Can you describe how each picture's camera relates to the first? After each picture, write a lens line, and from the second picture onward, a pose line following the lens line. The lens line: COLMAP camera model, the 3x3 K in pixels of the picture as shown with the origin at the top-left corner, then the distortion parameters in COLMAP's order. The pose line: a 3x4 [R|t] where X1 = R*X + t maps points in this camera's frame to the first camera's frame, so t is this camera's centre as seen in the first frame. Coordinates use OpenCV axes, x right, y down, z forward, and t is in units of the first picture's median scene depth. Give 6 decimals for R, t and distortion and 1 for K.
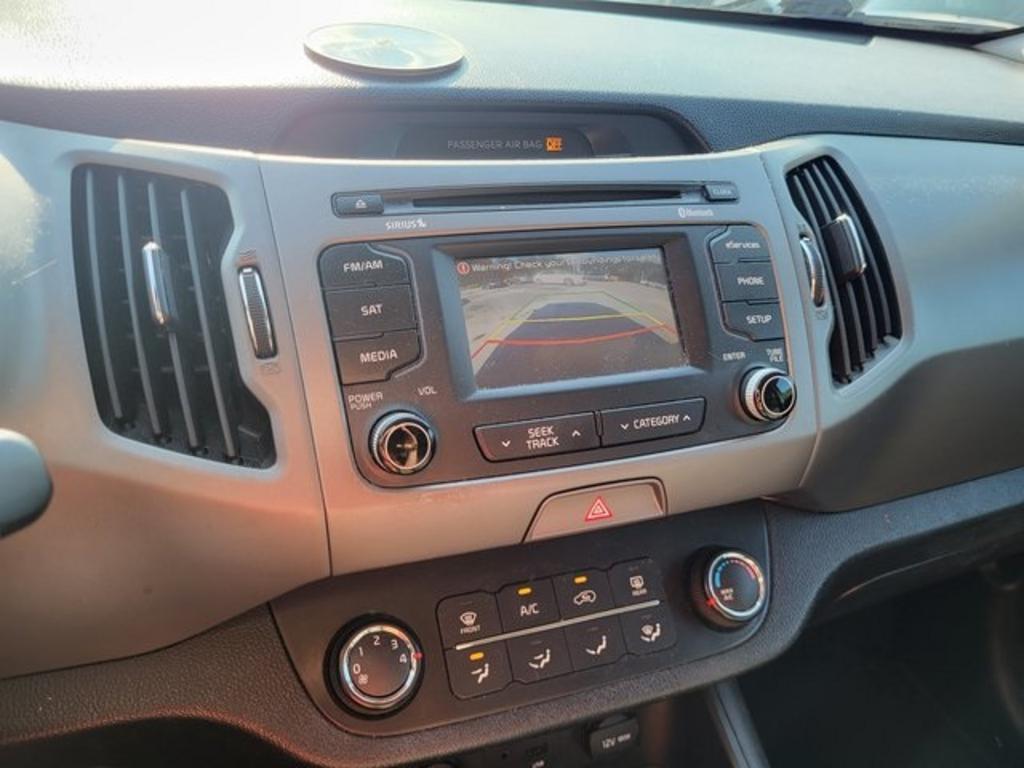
lens RADIAL K [[798.9, 0, 510.6], [0, 798.9, 384.7], [0, 0, 1]] dist [0.023987, -0.015590]
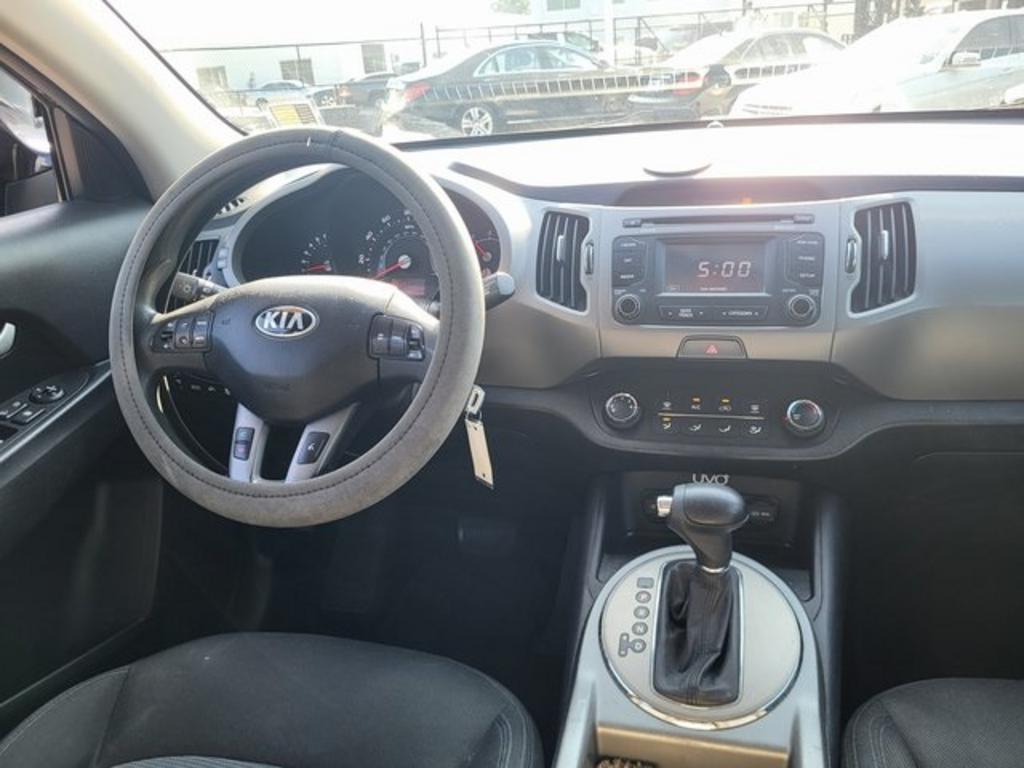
lens RADIAL K [[798.9, 0, 509.6], [0, 798.9, 382.1], [0, 0, 1]] dist [0.023987, -0.015590]
pose [[0.815153, 0.096937, -0.571077, 0.949030], [-0.152774, 0.986968, -0.050537, 0.447186], [0.558735, 0.128441, 0.819340, -1.215299]]
